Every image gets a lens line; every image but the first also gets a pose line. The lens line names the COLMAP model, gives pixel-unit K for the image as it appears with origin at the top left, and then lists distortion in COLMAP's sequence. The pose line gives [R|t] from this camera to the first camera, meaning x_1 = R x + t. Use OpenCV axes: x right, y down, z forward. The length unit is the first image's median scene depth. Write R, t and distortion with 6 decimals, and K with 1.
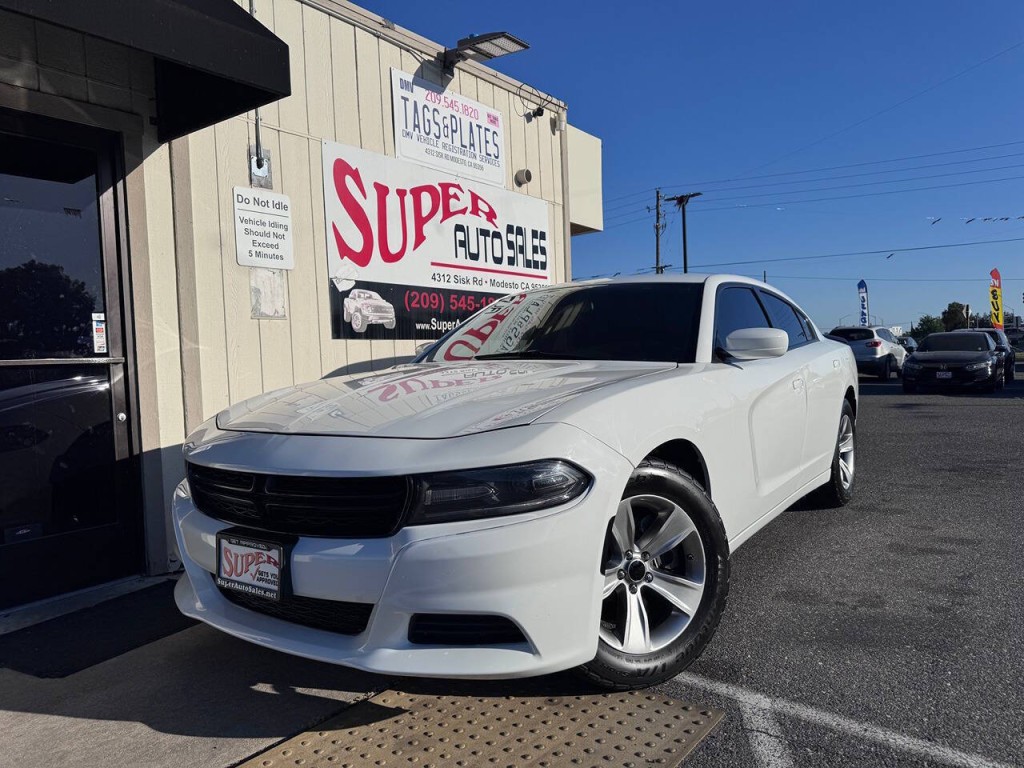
lens RADIAL K [[721.1, 0, 514.1], [0, 721.1, 393.0], [0, 0, 1]] dist [0.062099, -0.066545]
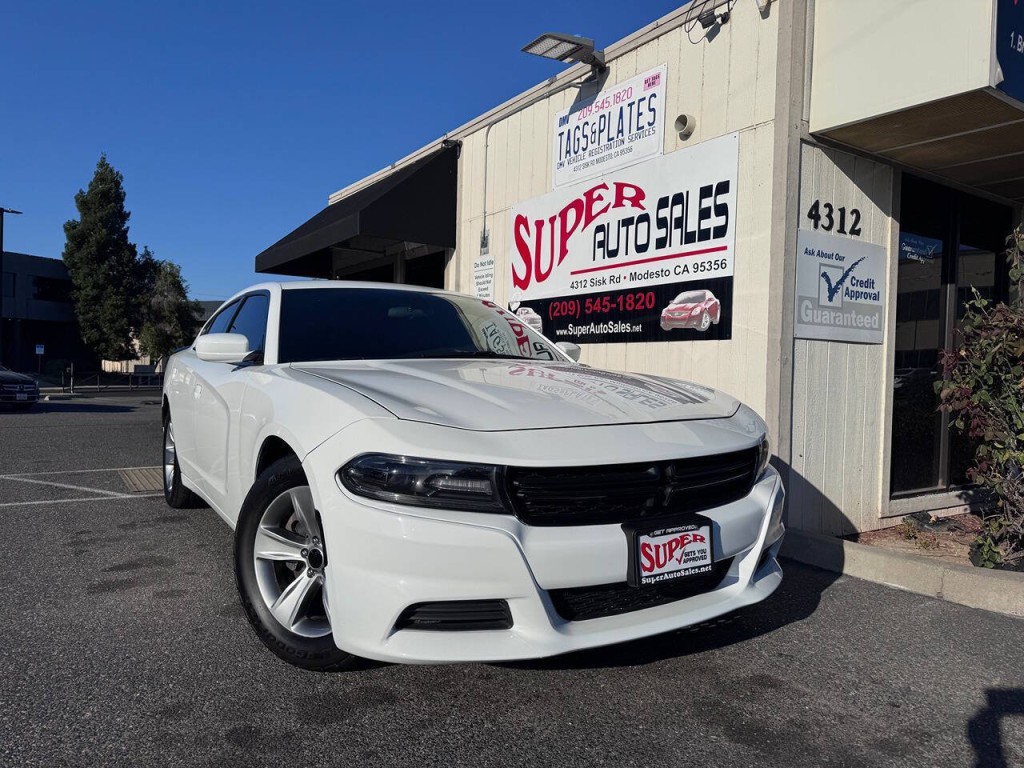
lens RADIAL K [[721.1, 0, 508.9], [0, 721.1, 392.9], [0, 0, 1]] dist [0.062099, -0.066545]
pose [[-0.341902, 0.053600, -0.938206, 1.037883], [-0.056337, 0.995407, 0.077398, -0.089034], [0.938046, 0.079318, -0.337312, 1.431390]]
